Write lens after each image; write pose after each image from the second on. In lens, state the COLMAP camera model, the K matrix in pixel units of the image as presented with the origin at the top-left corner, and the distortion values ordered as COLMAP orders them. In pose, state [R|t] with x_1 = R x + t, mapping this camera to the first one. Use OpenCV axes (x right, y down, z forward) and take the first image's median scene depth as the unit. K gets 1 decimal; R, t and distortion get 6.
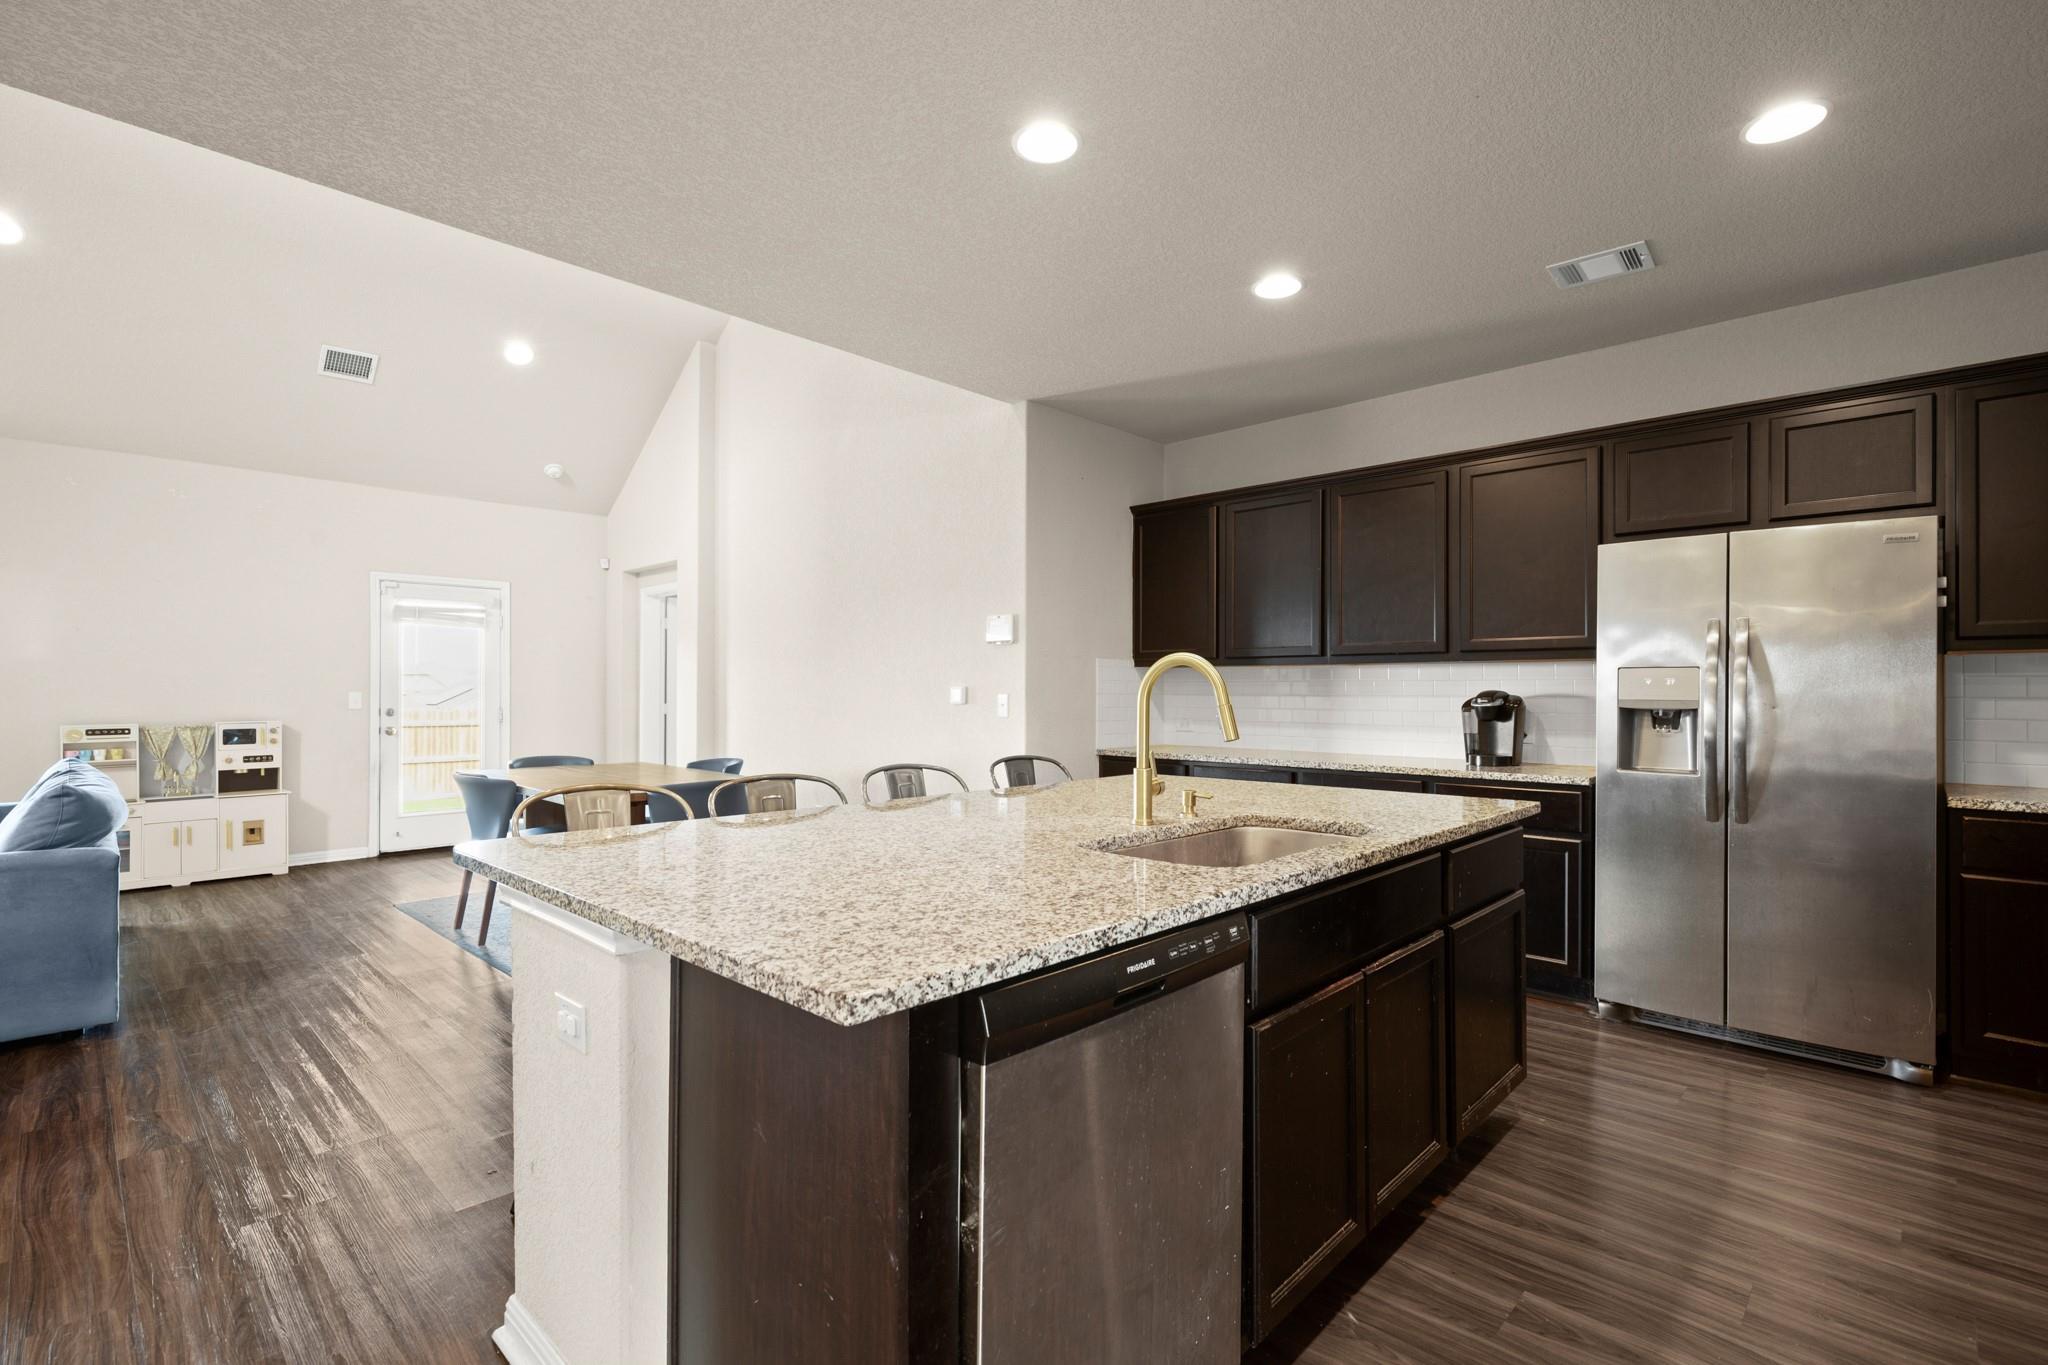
lens RADIAL K [[926.2, 0, 1043.5], [0, 926.2, 689.1], [0, 0, 1]] dist [-0.008265, 0.002953]
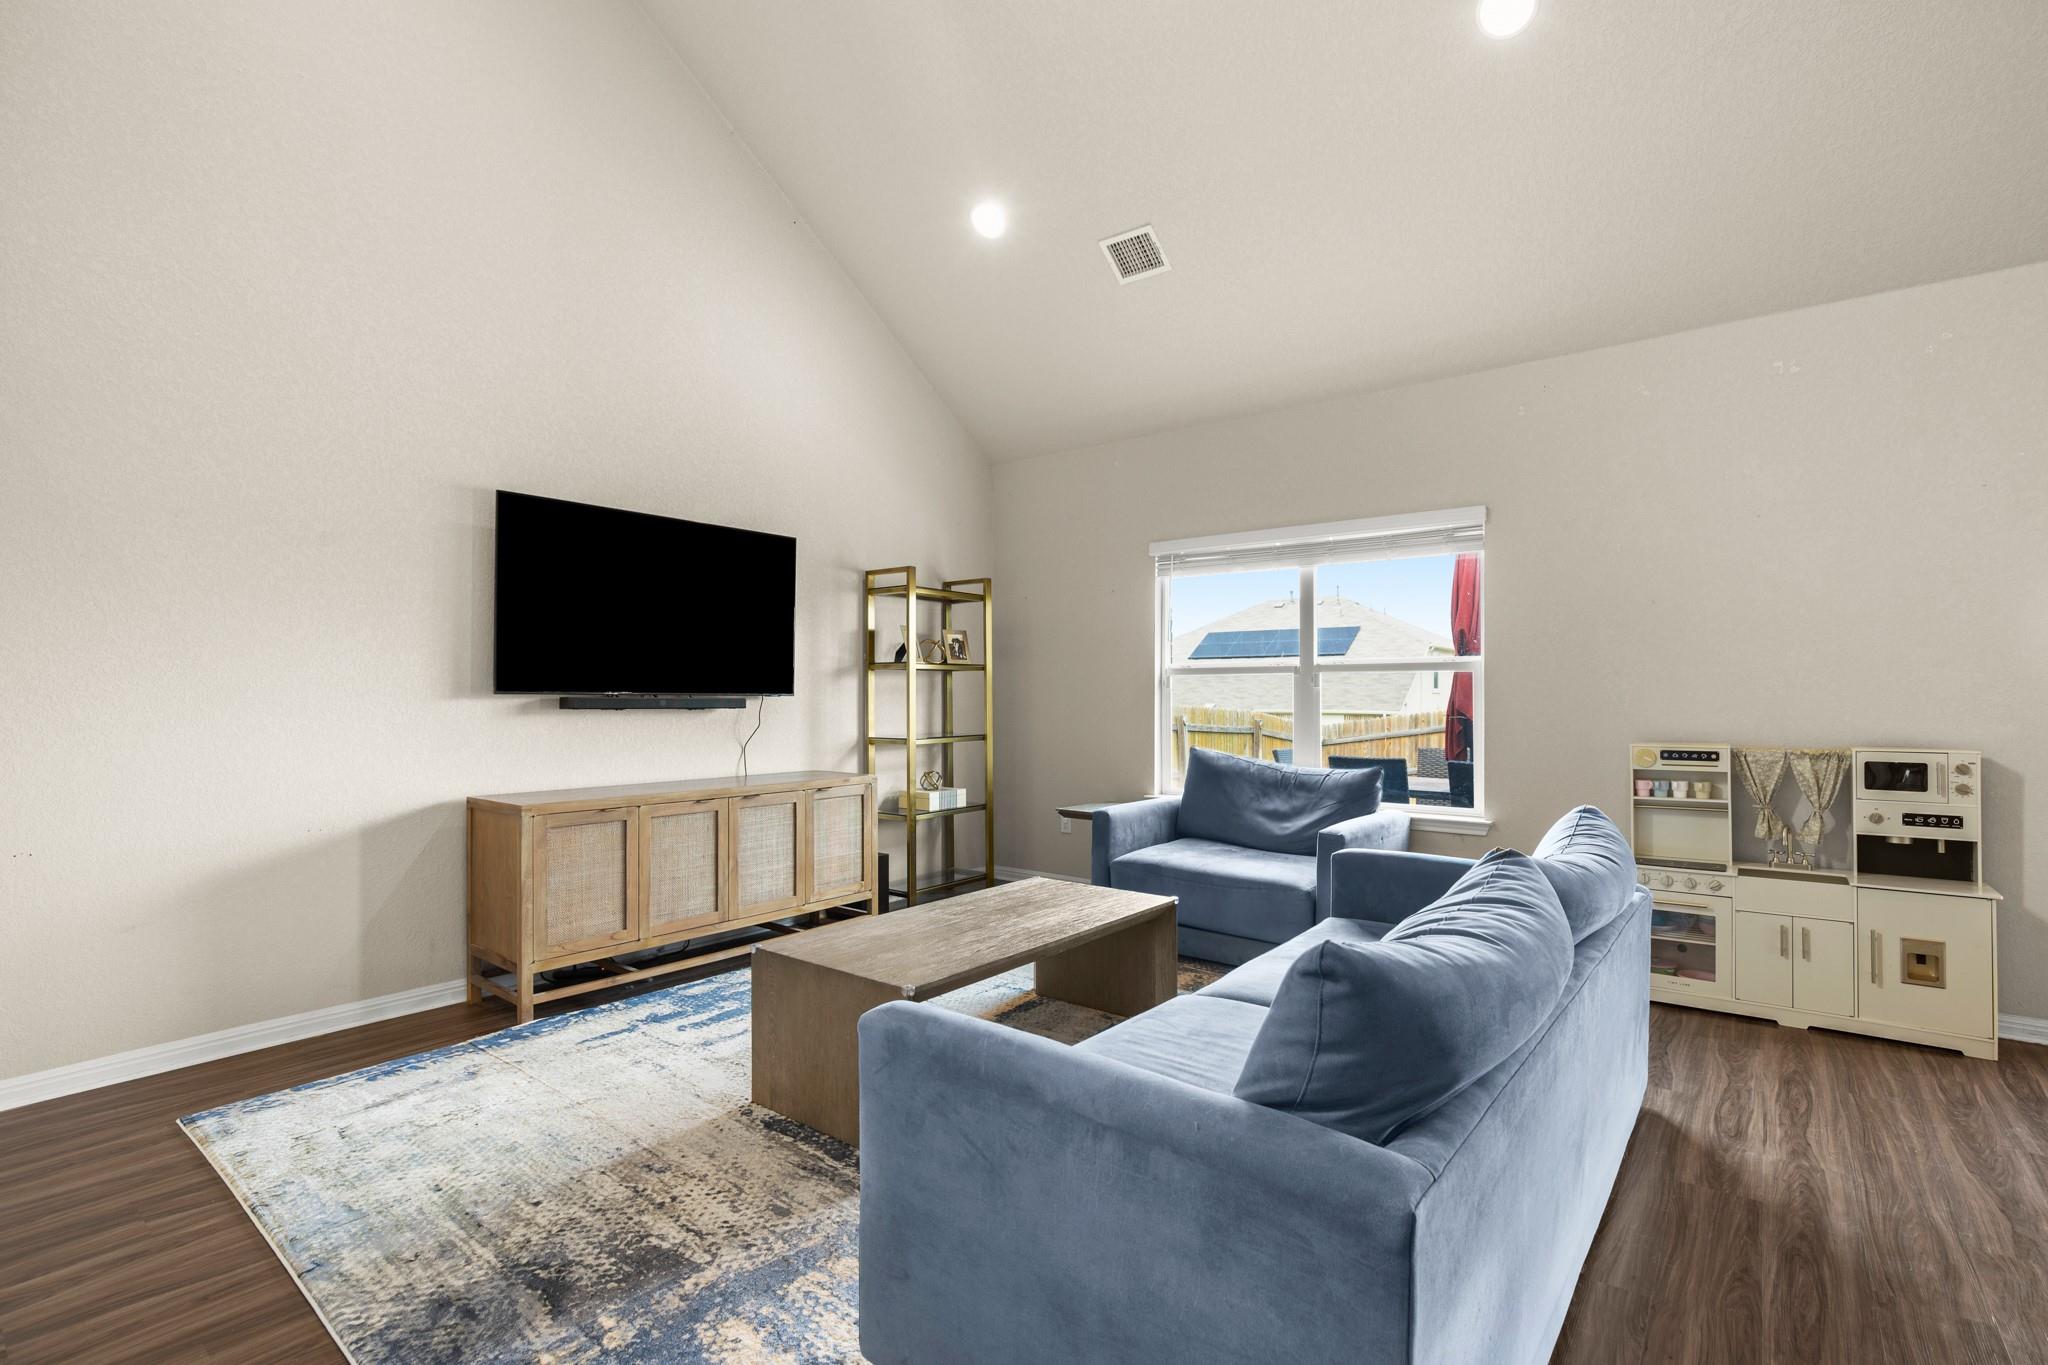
lens RADIAL K [[926.2, 0, 1039.7], [0, 926.2, 688.1], [0, 0, 1]] dist [-0.008265, 0.002953]
pose [[0.083639, -0.007318, -0.996469, -0.370664], [0.002962, 0.999970, -0.007095, 0.001668], [0.996492, -0.002358, 0.083658, 0.449823]]
